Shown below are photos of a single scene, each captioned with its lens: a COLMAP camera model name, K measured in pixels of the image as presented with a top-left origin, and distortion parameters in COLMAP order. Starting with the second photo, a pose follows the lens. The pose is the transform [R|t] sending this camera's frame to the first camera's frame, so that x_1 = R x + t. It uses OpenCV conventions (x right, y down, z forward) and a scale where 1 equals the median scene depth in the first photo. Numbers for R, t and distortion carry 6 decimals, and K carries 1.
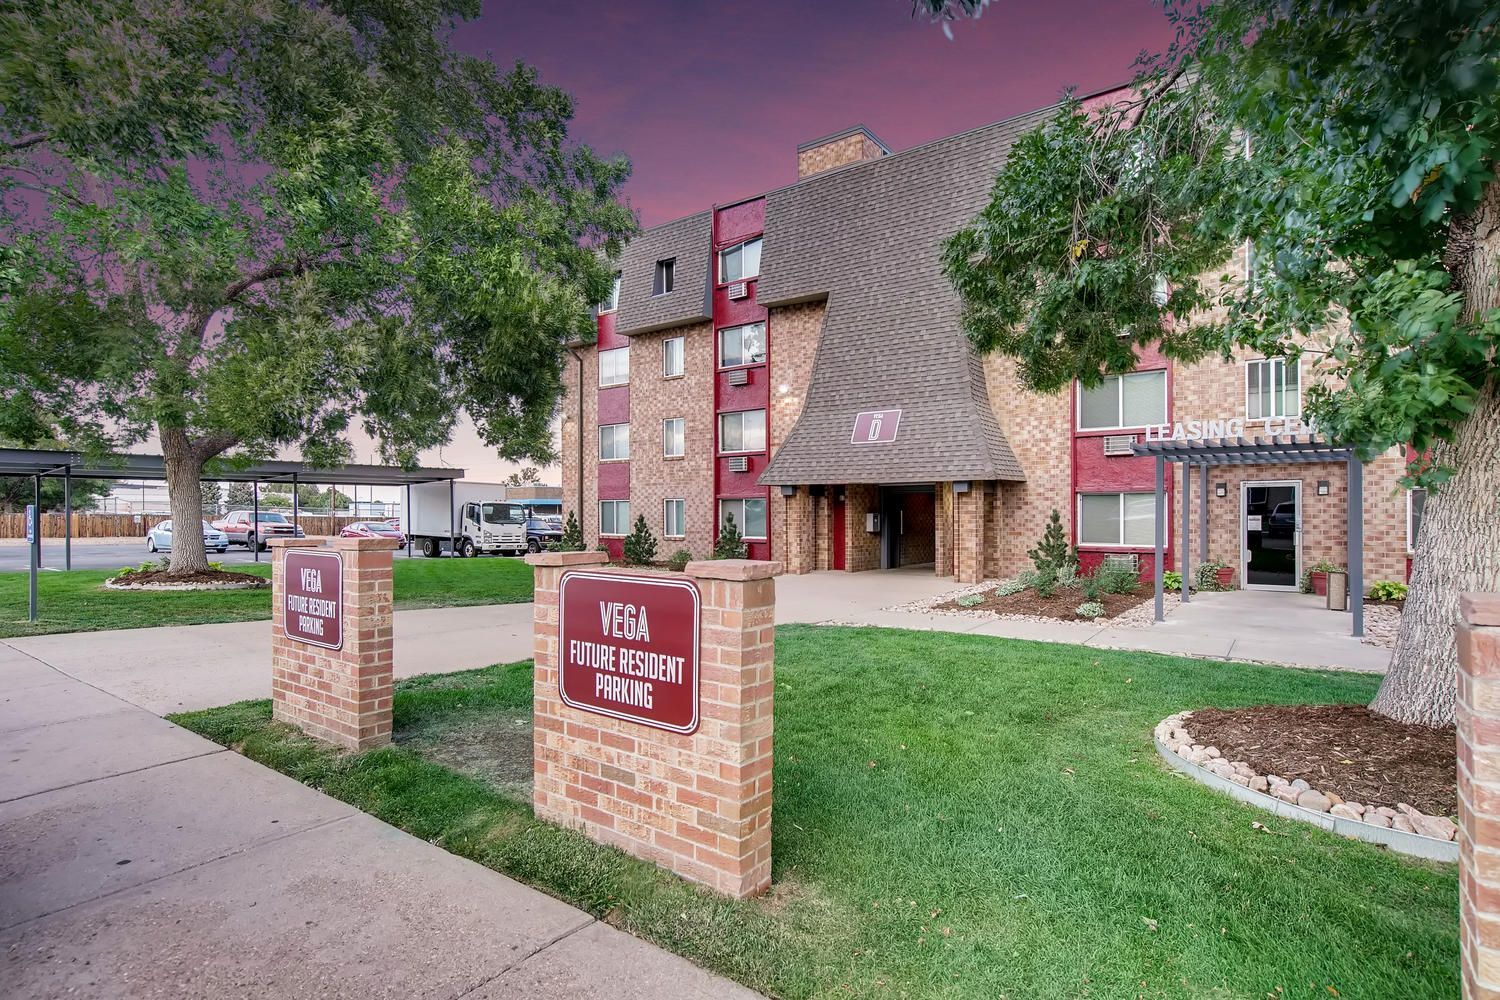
lens RADIAL K [[739.1, 0, 747.2], [0, 739.1, 509.8], [0, 0, 1]] dist [0.005481, 0.001026]
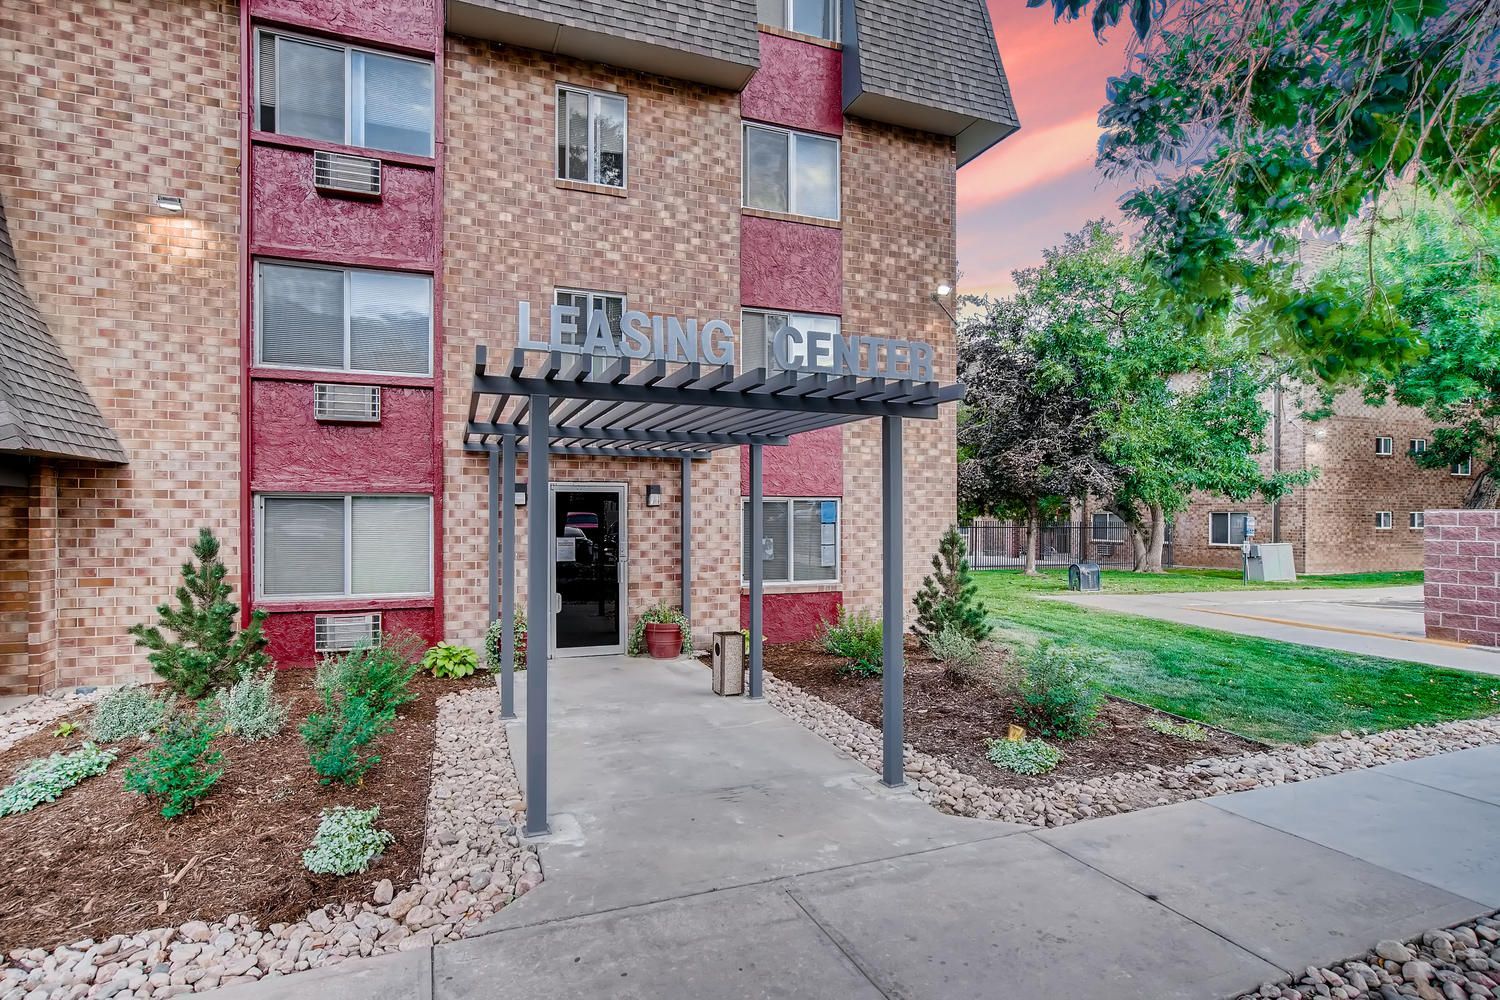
lens RADIAL K [[798.2, 0, 749.1], [0, 798.2, 515.6], [0, 0, 1]] dist [0.025849, 0.002926]
pose [[0.529044, 0.005134, 0.848579, 0.174655], [-0.004711, 0.999984, -0.003113, -0.008257], [-0.848581, -0.002351, 0.529060, 0.460008]]
